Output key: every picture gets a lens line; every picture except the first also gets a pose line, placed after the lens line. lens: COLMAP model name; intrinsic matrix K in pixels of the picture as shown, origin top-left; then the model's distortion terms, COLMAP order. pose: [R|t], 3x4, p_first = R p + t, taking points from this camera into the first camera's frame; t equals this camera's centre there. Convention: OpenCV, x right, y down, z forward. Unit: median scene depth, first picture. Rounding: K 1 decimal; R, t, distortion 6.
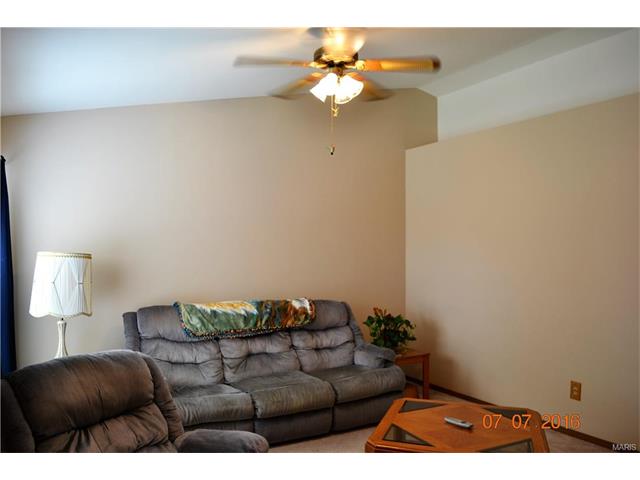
lens RADIAL K [[543.5, 0, 292.4], [0, 543.5, 239.9], [0, 0, 1]] dist [-0.072417, 0.006784]
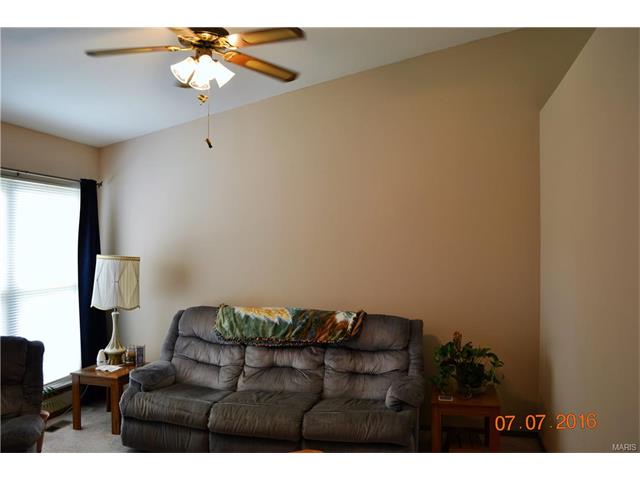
lens RADIAL K [[543.5, 0, 292.4], [0, 543.5, 239.9], [0, 0, 1]] dist [-0.072417, 0.006784]
pose [[0.692925, -0.014446, -0.720865, 0.616262], [0.014224, 0.999879, -0.006364, 0.001565], [0.720870, -0.005844, 0.693046, 0.382475]]
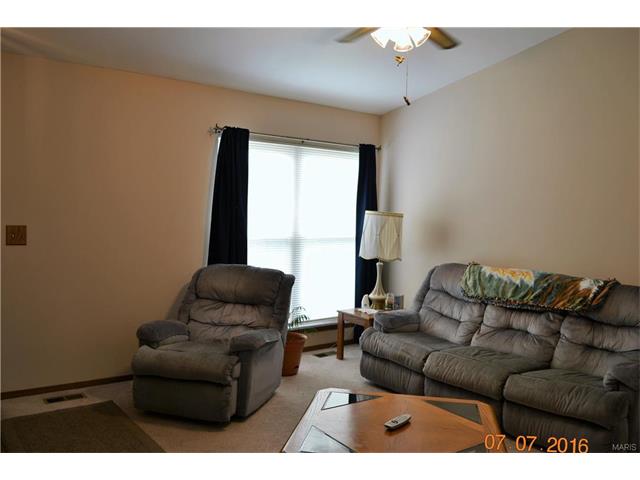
lens RADIAL K [[543.5, 0, 292.4], [0, 543.5, 239.9], [0, 0, 1]] dist [-0.072417, 0.006784]
pose [[0.097617, 0.047243, -0.994102, 0.766495], [-0.013978, 0.998839, 0.046096, 0.029183], [0.995126, 0.009396, 0.098164, 0.553293]]
